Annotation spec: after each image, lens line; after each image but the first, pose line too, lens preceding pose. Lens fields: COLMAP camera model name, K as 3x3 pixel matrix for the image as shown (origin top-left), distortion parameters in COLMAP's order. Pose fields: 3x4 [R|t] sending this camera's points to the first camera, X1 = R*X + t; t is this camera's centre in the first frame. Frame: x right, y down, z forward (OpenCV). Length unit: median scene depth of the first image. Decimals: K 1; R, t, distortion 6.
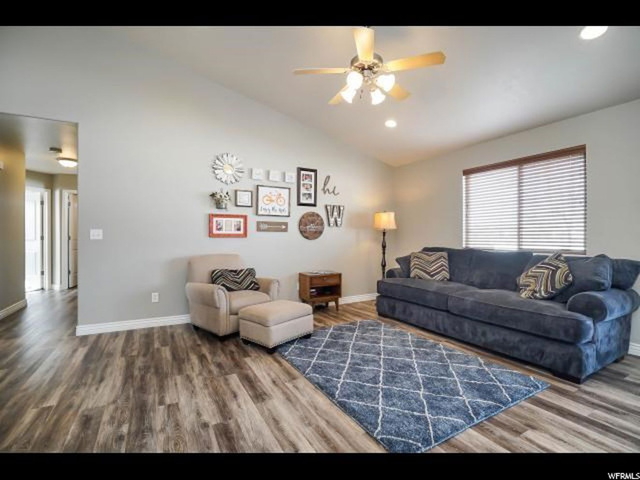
lens RADIAL K [[304.3, 0, 317.4], [0, 304.3, 240.6], [0, 0, 1]] dist [-0.051490, 0.020343]
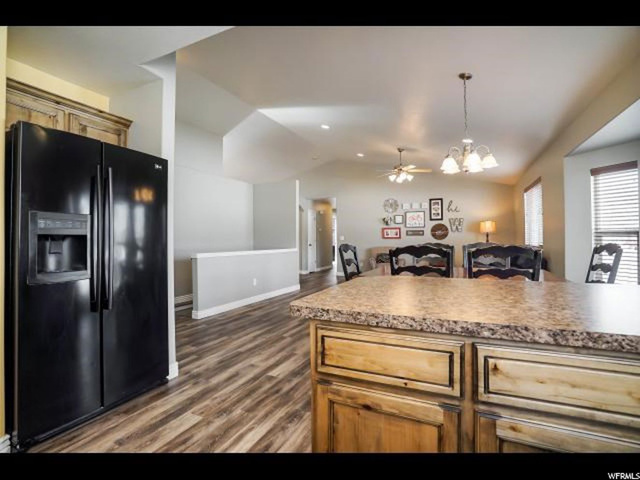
lens RADIAL K [[299.9, 0, 323.8], [0, 299.9, 235.0], [0, 0, 1]] dist [-0.065043, 0.020090]
pose [[0.595679, -0.014744, -0.803087, 1.020643], [-0.002080, 0.999800, -0.019898, 0.005486], [0.803220, 0.013523, 0.595530, -0.562232]]
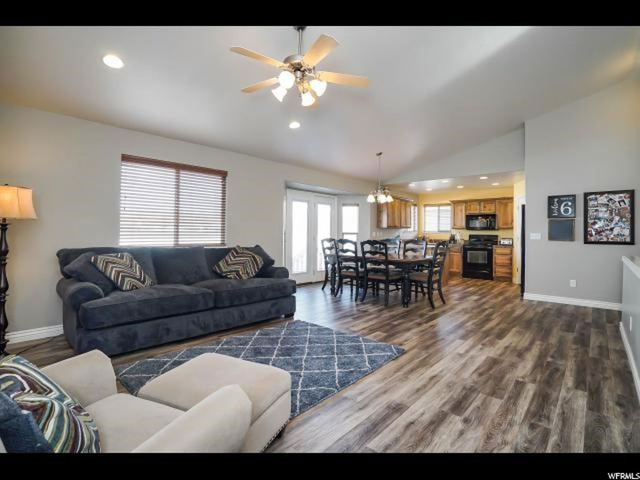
lens RADIAL K [[310.9, 0, 319.8], [0, 310.9, 231.5], [0, 0, 1]] dist [-0.052379, 0.023838]
pose [[-0.320791, 0.001464, 0.947149, -0.497983], [-0.001480, 0.999997, -0.002047, -0.016440], [-0.947149, -0.002059, -0.320788, 0.745505]]
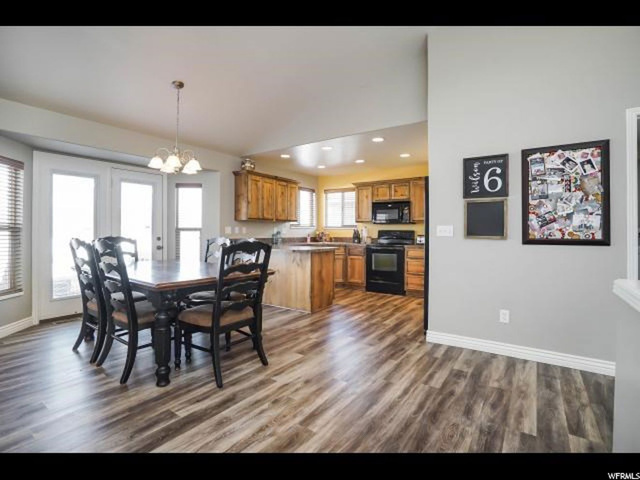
lens RADIAL K [[310.9, 0, 319.8], [0, 310.9, 231.5], [0, 0, 1]] dist [-0.052379, 0.023838]
pose [[-0.436941, -0.002081, 0.899488, -0.118018], [0.005057, 0.999976, 0.004771, -0.004491], [-0.899476, 0.006633, -0.436920, 0.084189]]
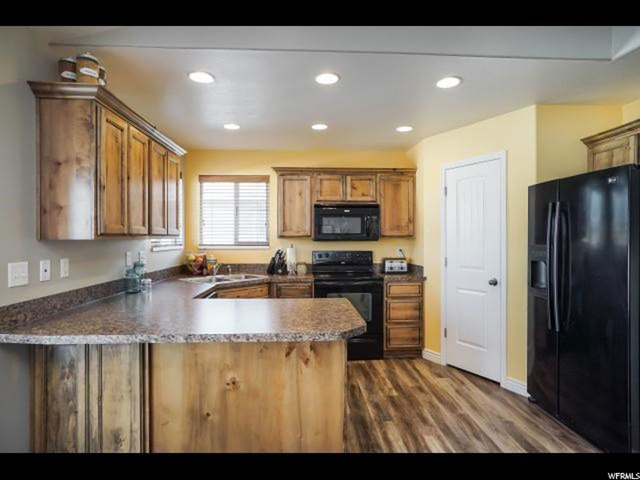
lens RADIAL K [[361.0, 0, 320.0], [0, 361.0, 240.0], [0, 0, 1]] dist [-0.000347, 0.000270]
pose [[-0.898019, -0.002591, 0.439948, 0.601088], [0.005446, 0.999841, 0.017003, -0.048825], [-0.439922, 0.017665, -0.897862, 0.096941]]
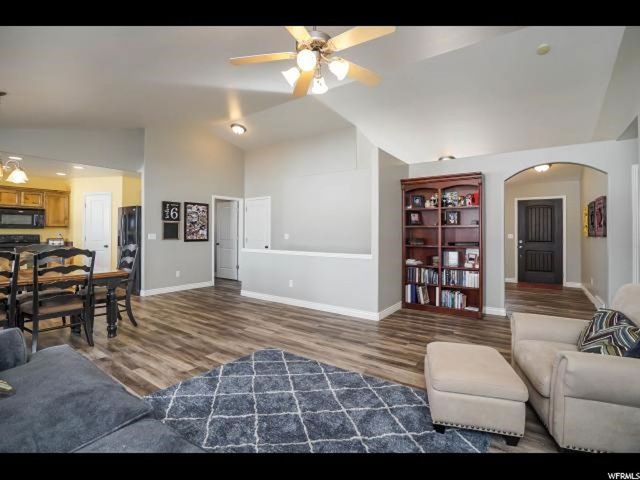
lens RADIAL K [[310.9, 0, 319.8], [0, 310.9, 231.5], [0, 0, 1]] dist [-0.052379, 0.023838]
pose [[-0.902573, -0.008302, -0.430457, 0.309937], [-0.009785, 0.999951, 0.001232, -0.031604], [0.430426, 0.005323, -0.902610, 1.063315]]
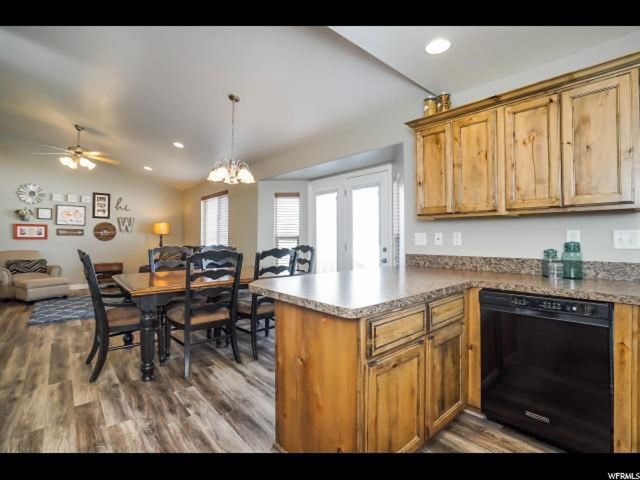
lens RADIAL K [[299.9, 0, 323.8], [0, 299.9, 235.0], [0, 0, 1]] dist [-0.065043, 0.020090]
pose [[0.971157, 0.002990, 0.238421, 0.745415], [0.002006, 0.999784, -0.020707, 0.000170], [-0.238431, 0.020588, 0.970941, -0.696223]]
